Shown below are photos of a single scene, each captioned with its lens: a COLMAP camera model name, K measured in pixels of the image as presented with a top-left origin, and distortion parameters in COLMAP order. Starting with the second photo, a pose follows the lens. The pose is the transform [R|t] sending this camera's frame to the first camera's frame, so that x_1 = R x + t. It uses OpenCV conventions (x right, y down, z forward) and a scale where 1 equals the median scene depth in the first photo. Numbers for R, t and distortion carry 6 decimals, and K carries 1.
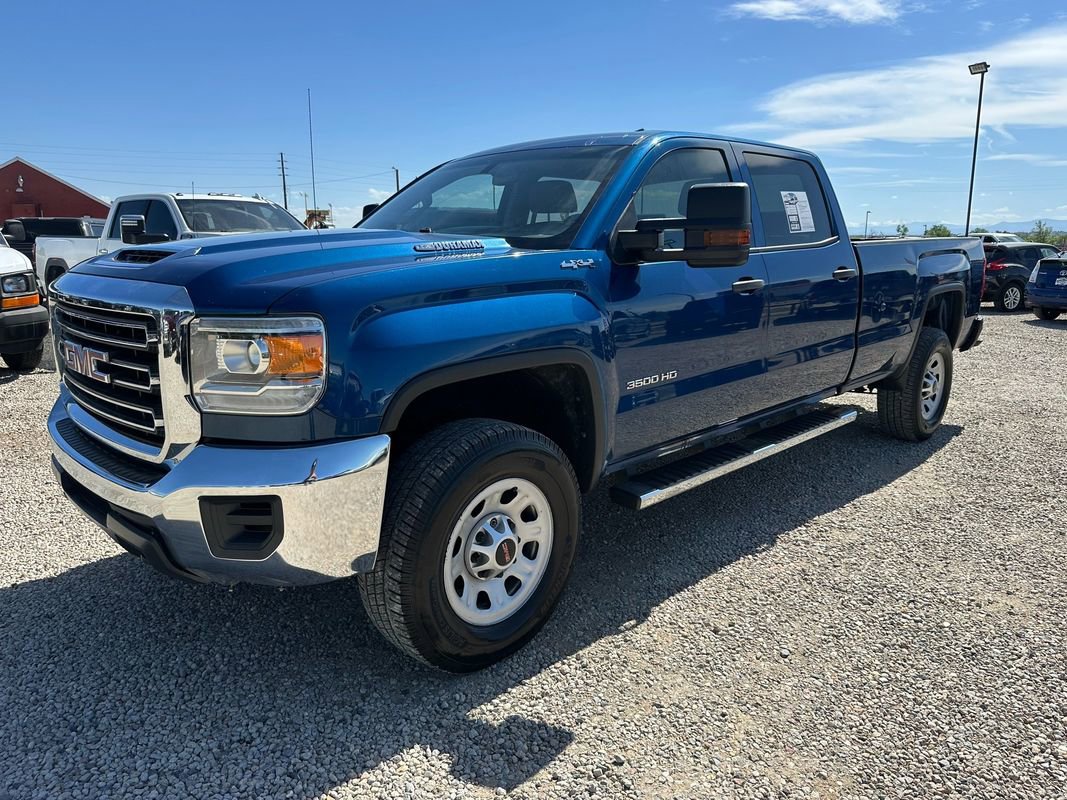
lens RADIAL K [[771.7, 0, 533.5], [0, 771.7, 400.0], [0, 0, 1]] dist [0.019277, -0.028811]
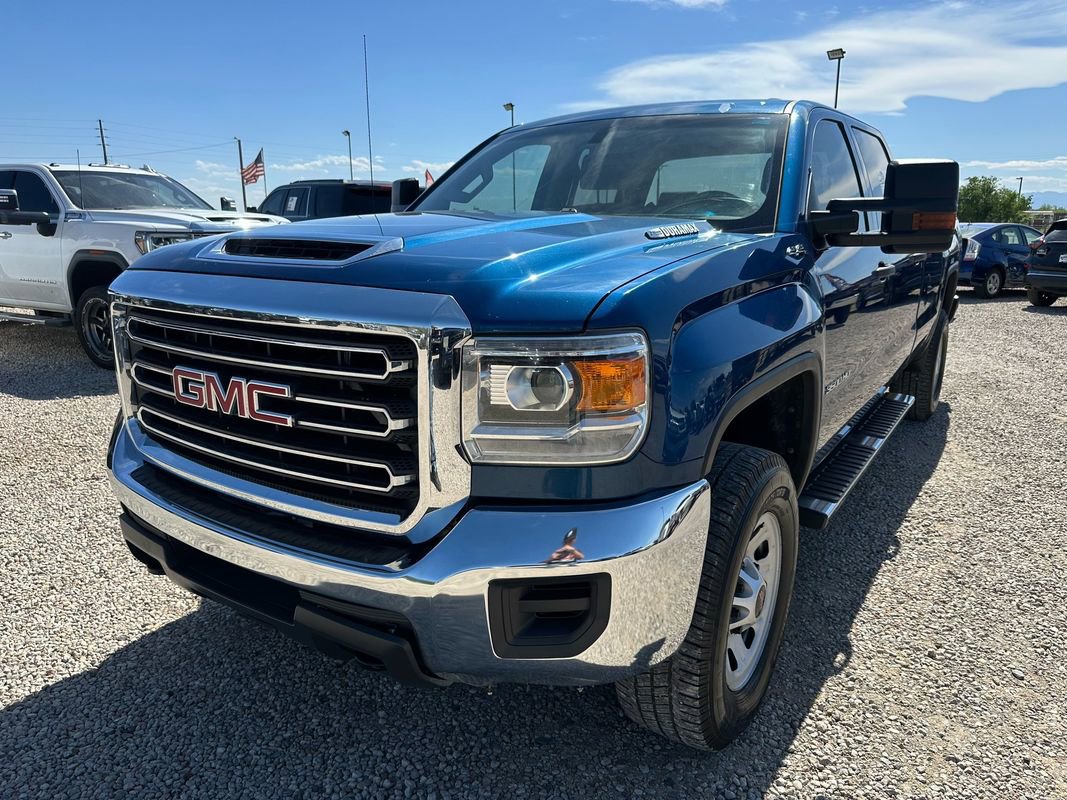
lens RADIAL K [[771.7, 0, 533.5], [0, 771.7, 400.0], [0, 0, 1]] dist [0.019277, -0.028811]
pose [[0.980297, -0.045499, 0.192215, -0.327925], [0.039908, 0.998663, 0.032861, -0.043635], [-0.193453, -0.024543, 0.980802, 0.173735]]
